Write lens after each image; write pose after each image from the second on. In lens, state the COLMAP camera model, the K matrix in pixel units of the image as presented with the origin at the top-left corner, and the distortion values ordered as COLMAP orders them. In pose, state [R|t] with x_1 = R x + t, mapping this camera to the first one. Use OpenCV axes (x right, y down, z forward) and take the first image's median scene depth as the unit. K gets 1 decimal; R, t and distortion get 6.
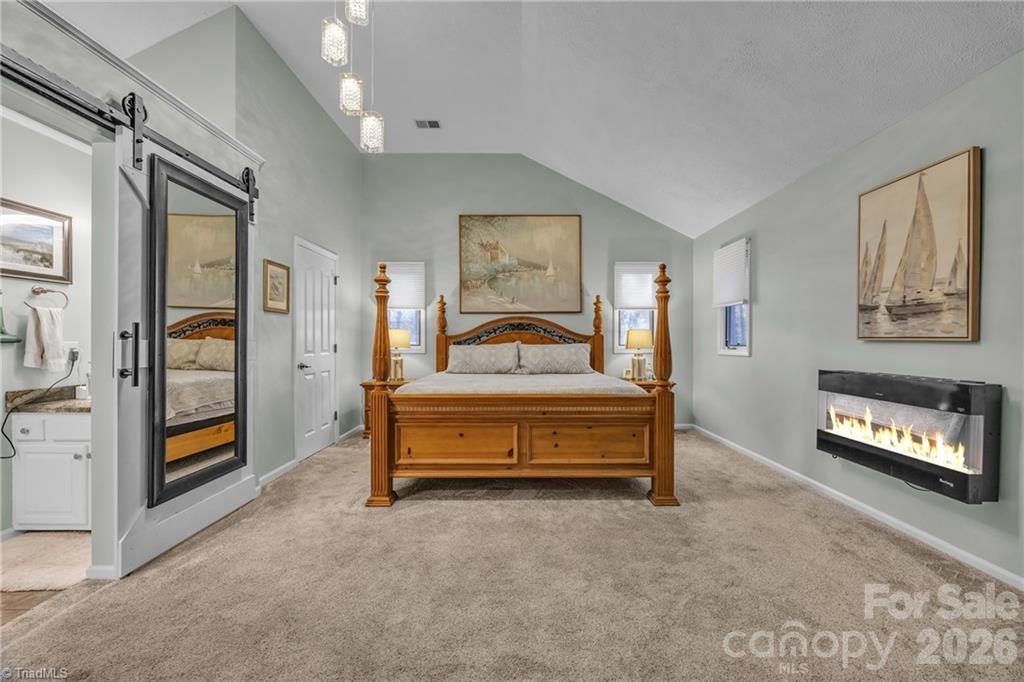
lens RADIAL K [[396.4, 0, 515.6], [0, 396.4, 344.1], [0, 0, 1]] dist [-0.001630, 0.000110]
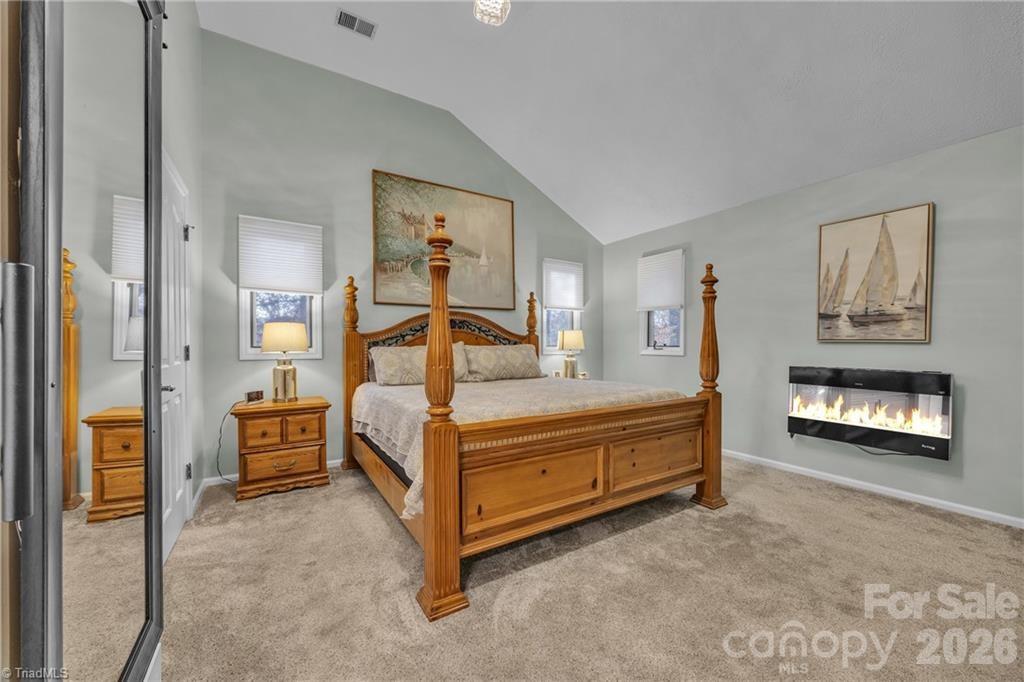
lens RADIAL K [[396.4, 0, 512.2], [0, 396.4, 349.6], [0, 0, 1]] dist [-0.001630, 0.000110]
pose [[0.844148, -0.007349, 0.536059, -0.563721], [0.001344, 0.999932, 0.011592, -0.000764], [-0.536108, -0.009065, 0.844101, 0.421731]]
